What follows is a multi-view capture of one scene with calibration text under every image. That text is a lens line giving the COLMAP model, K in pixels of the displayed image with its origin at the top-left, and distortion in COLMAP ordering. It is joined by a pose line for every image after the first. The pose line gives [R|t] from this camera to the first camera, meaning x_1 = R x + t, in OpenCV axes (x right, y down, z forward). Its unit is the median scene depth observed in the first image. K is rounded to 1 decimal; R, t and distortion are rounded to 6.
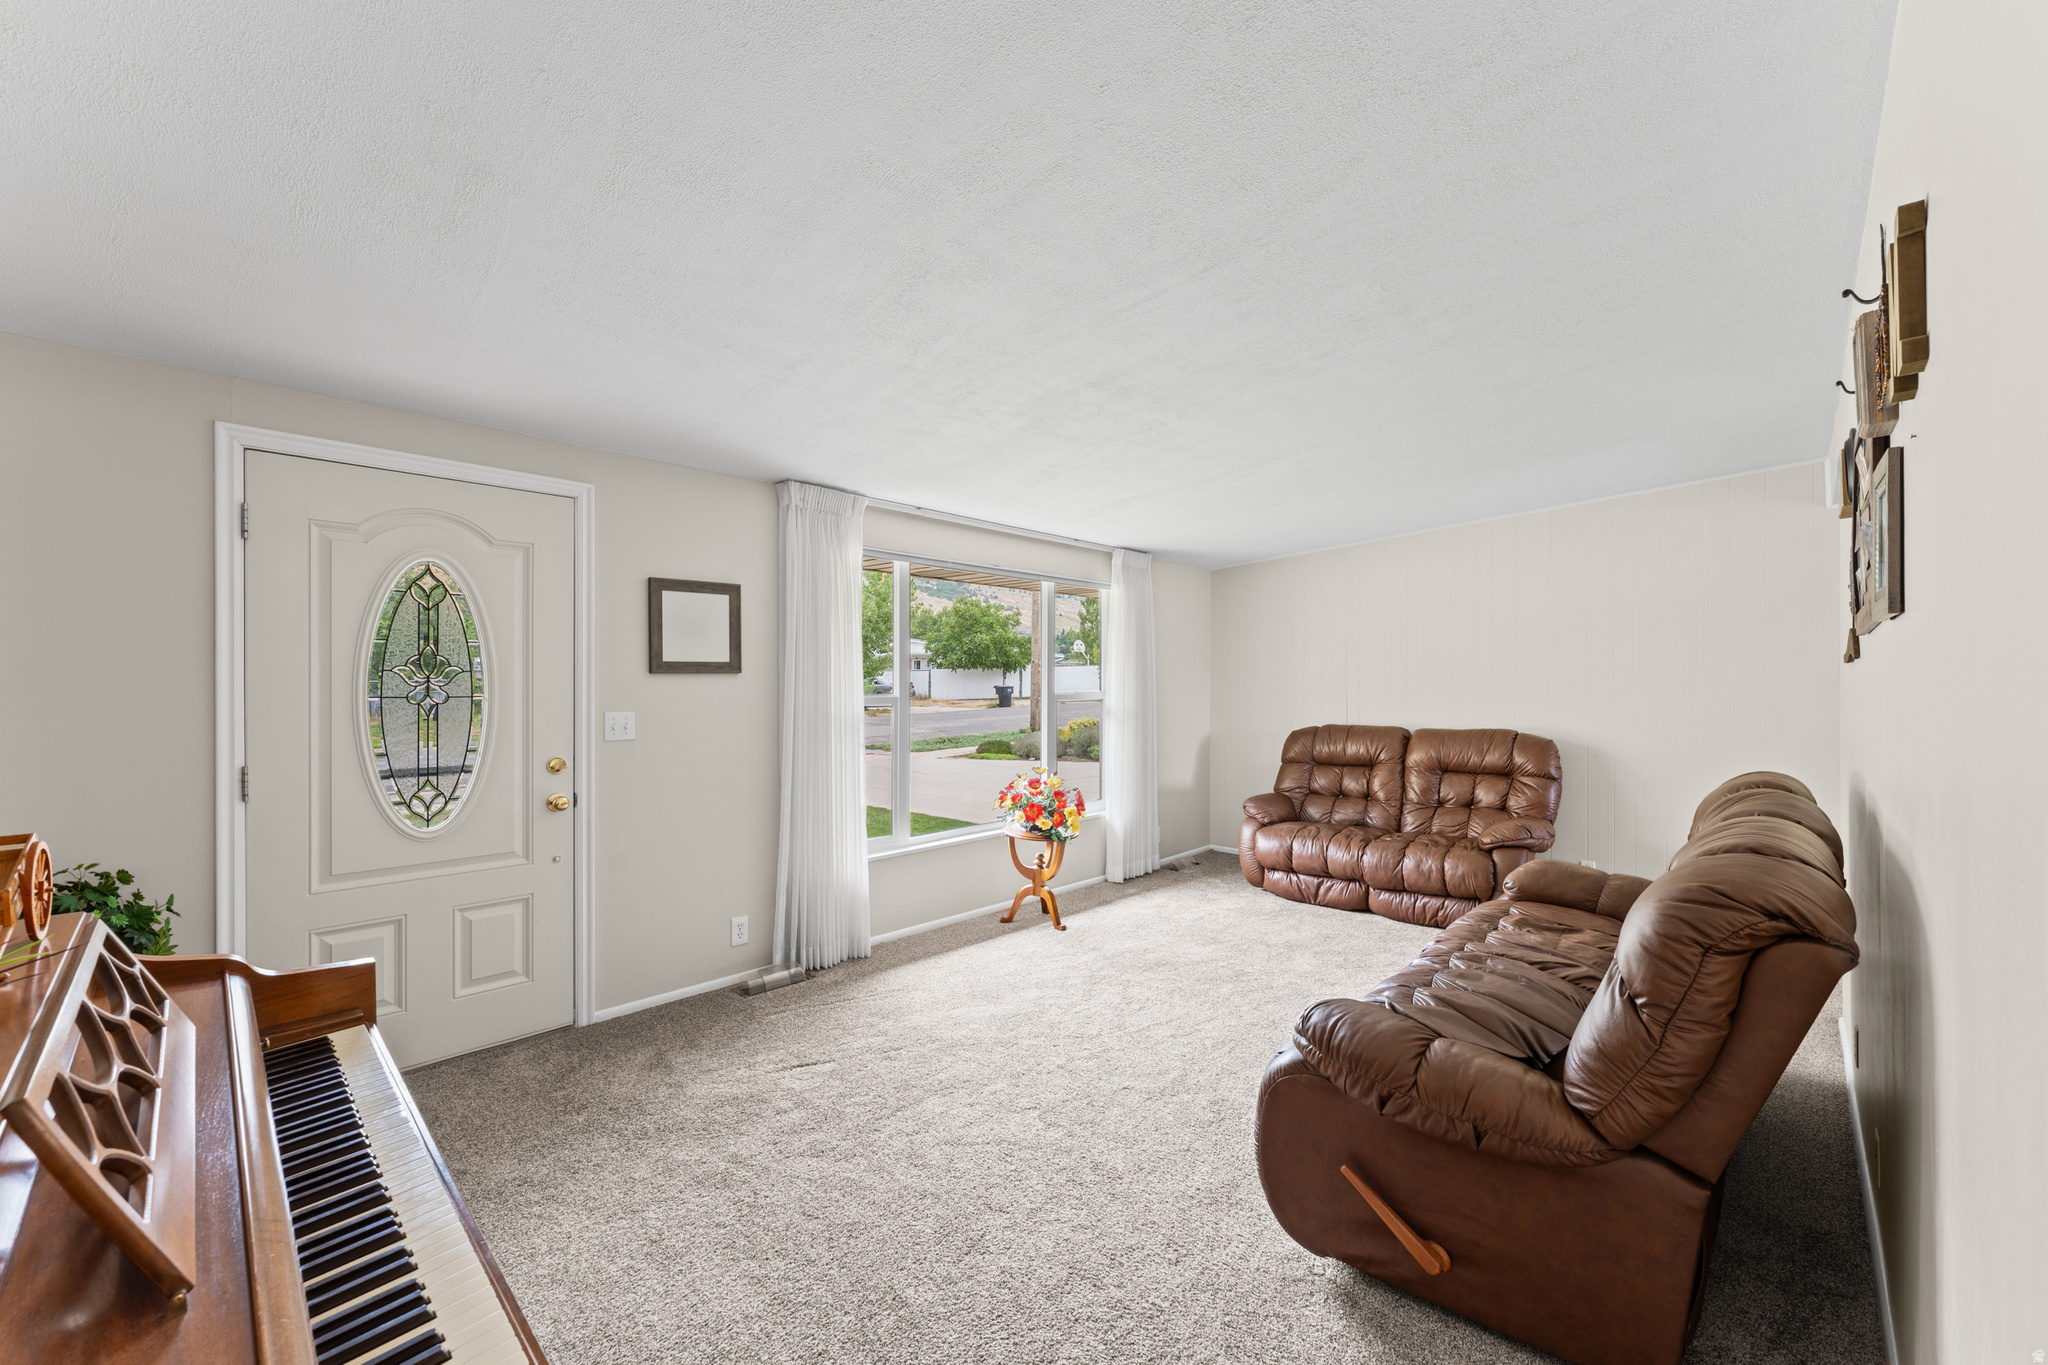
lens RADIAL K [[818.8, 0, 1019.1], [0, 818.8, 681.8], [0, 0, 1]] dist [-0.000640, 0.000006]
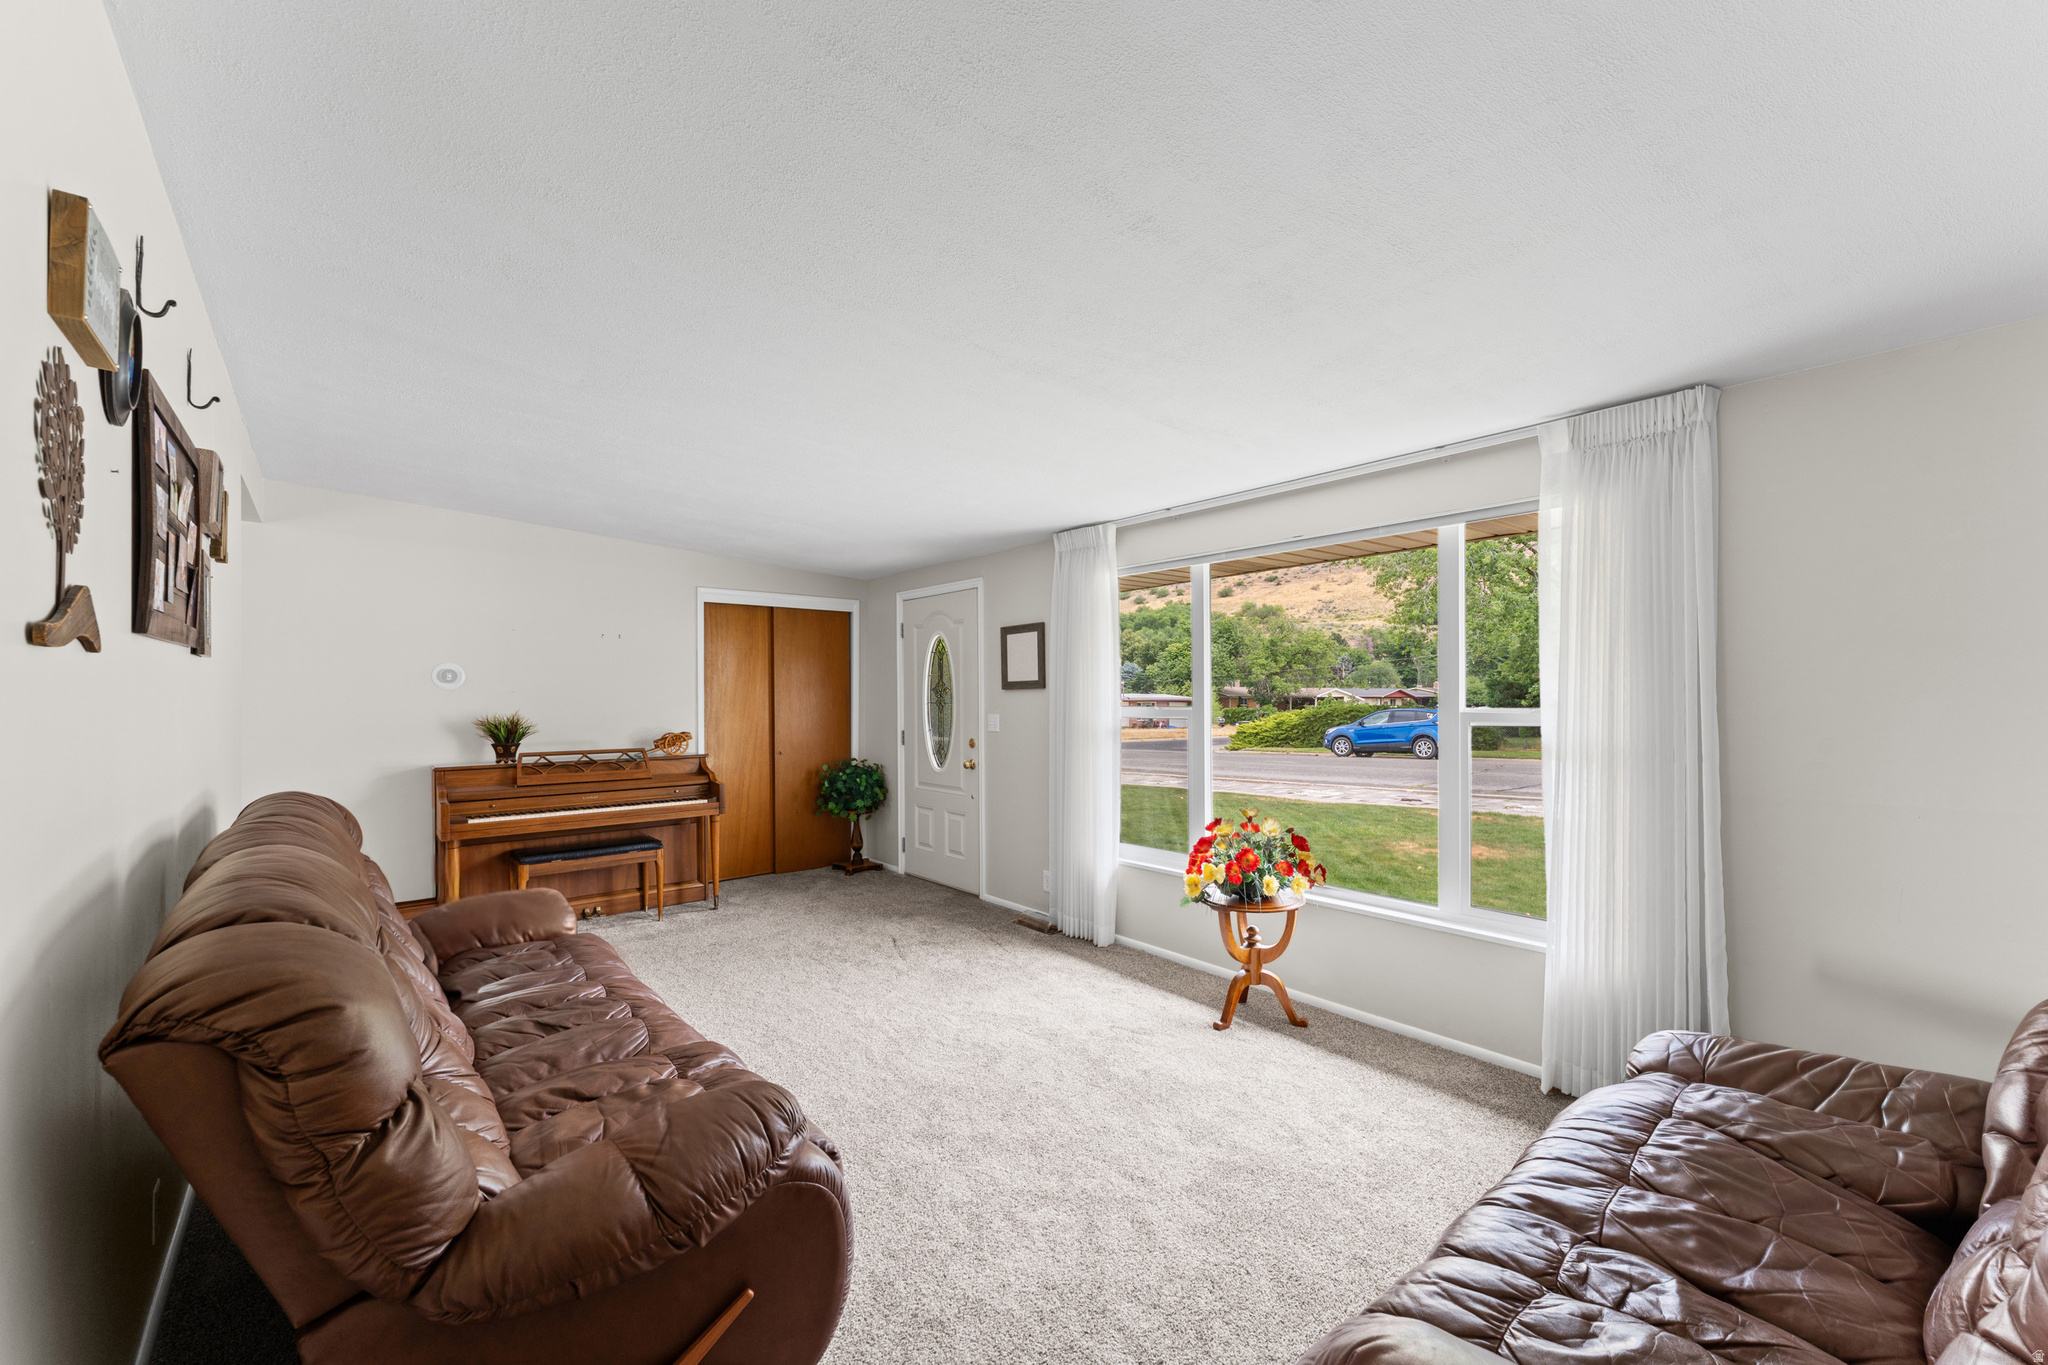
lens RADIAL K [[818.8, 0, 1012.1], [0, 818.8, 690.4], [0, 0, 1]] dist [-0.000640, 0.000006]
pose [[-0.135862, -0.001988, -0.990726, 1.023180], [0.011393, 0.999929, -0.003569, -0.003415], [0.990662, -0.011772, -0.135829, 1.164884]]
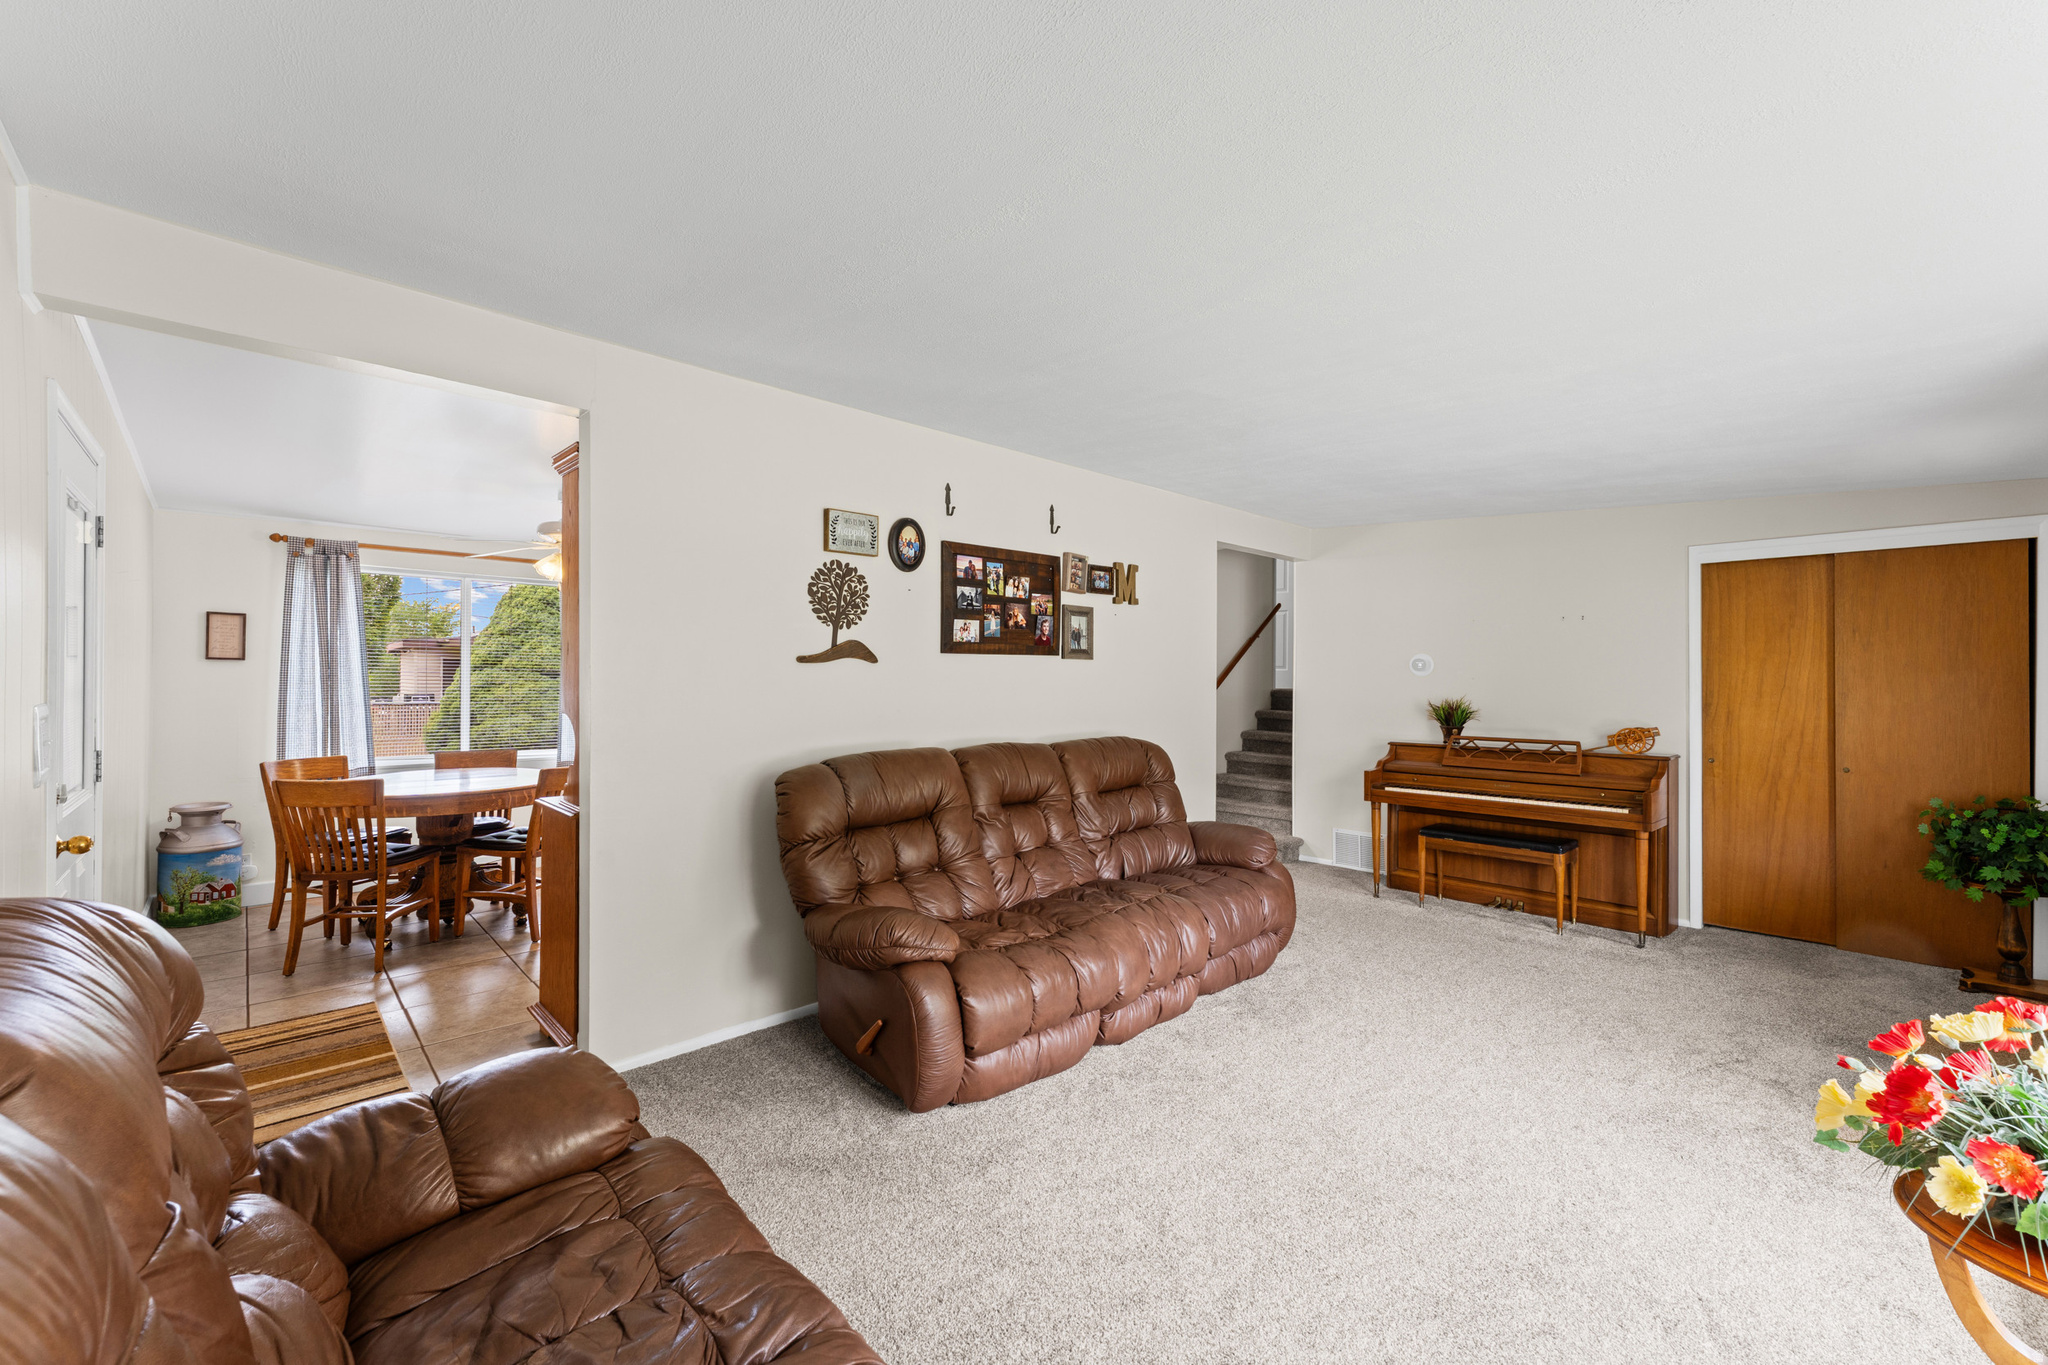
lens RADIAL K [[818.8, 0, 1011.8], [0, 818.8, 682.3], [0, 0, 1]] dist [-0.000640, 0.000006]
pose [[-0.997760, -0.003383, 0.066810, 0.468919], [-0.003750, 0.999979, -0.005378, 0.003338], [-0.066790, -0.005617, -0.997751, 1.683033]]
